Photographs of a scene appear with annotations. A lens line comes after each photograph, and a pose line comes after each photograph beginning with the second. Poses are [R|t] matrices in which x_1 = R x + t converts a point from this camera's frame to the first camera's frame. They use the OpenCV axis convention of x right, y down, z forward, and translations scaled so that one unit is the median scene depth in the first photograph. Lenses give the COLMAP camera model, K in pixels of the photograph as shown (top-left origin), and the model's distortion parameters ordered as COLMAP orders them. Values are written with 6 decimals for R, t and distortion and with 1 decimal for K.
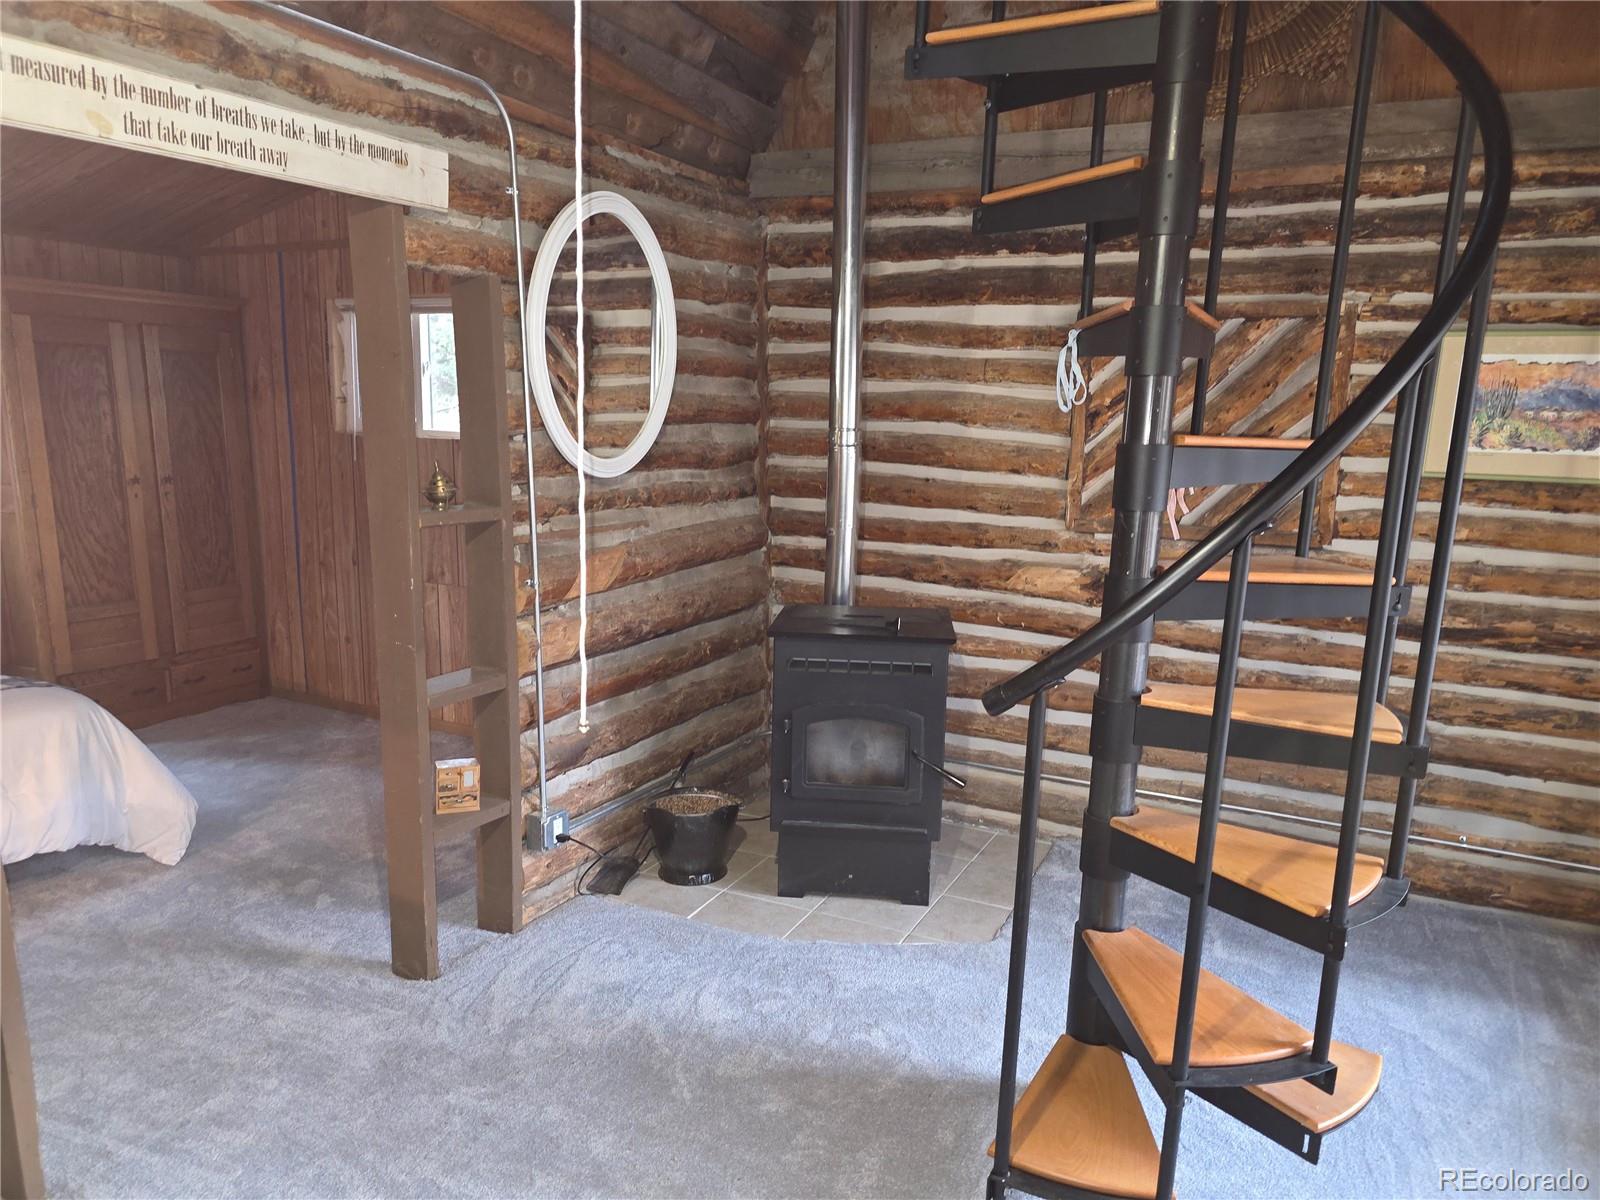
lens RADIAL K [[1050.5, 0, 802.0], [0, 1050.5, 605.0], [0, 0, 1]] dist [0.051273, -0.047826]
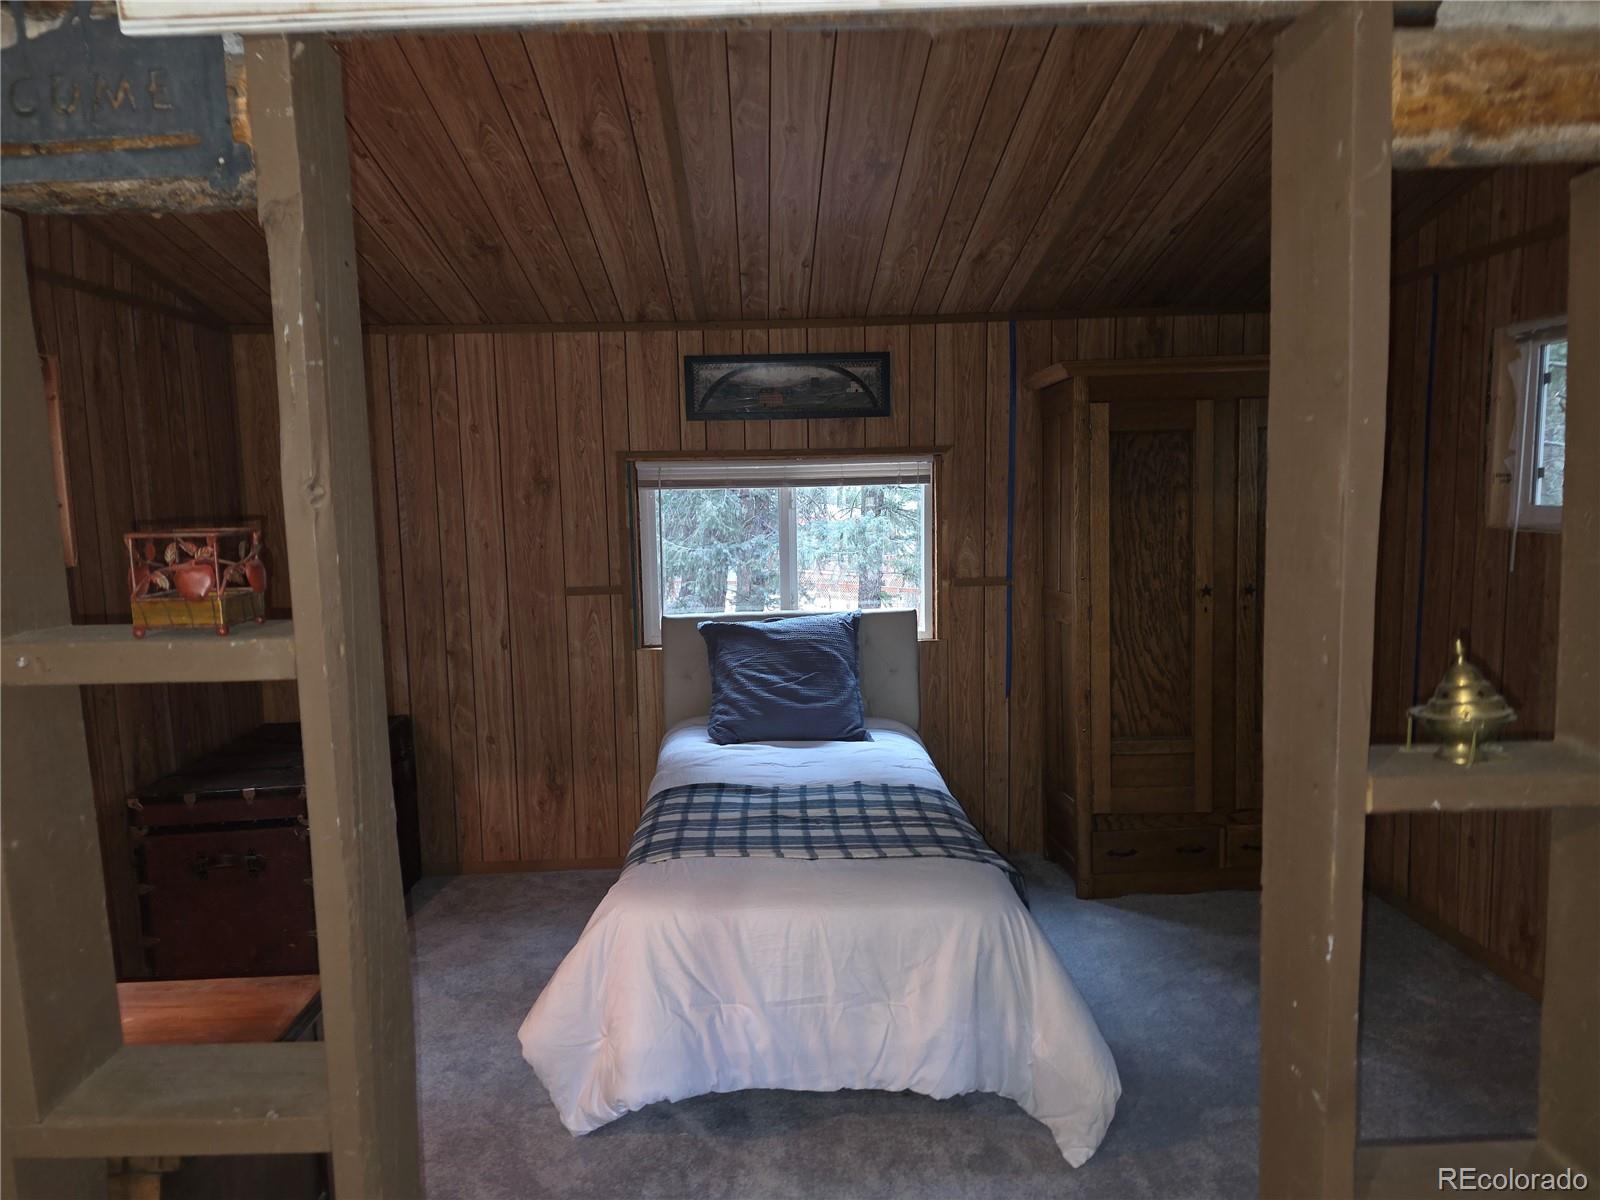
lens RADIAL K [[1050.5, 0, 802.0], [0, 1050.5, 605.0], [0, 0, 1]] dist [0.051273, -0.047826]
pose [[0.478052, 0.058095, -0.876408, -0.068492], [-0.120498, 0.992714, 0.000077, -0.070799], [0.870027, 0.105569, 0.481569, 0.351637]]
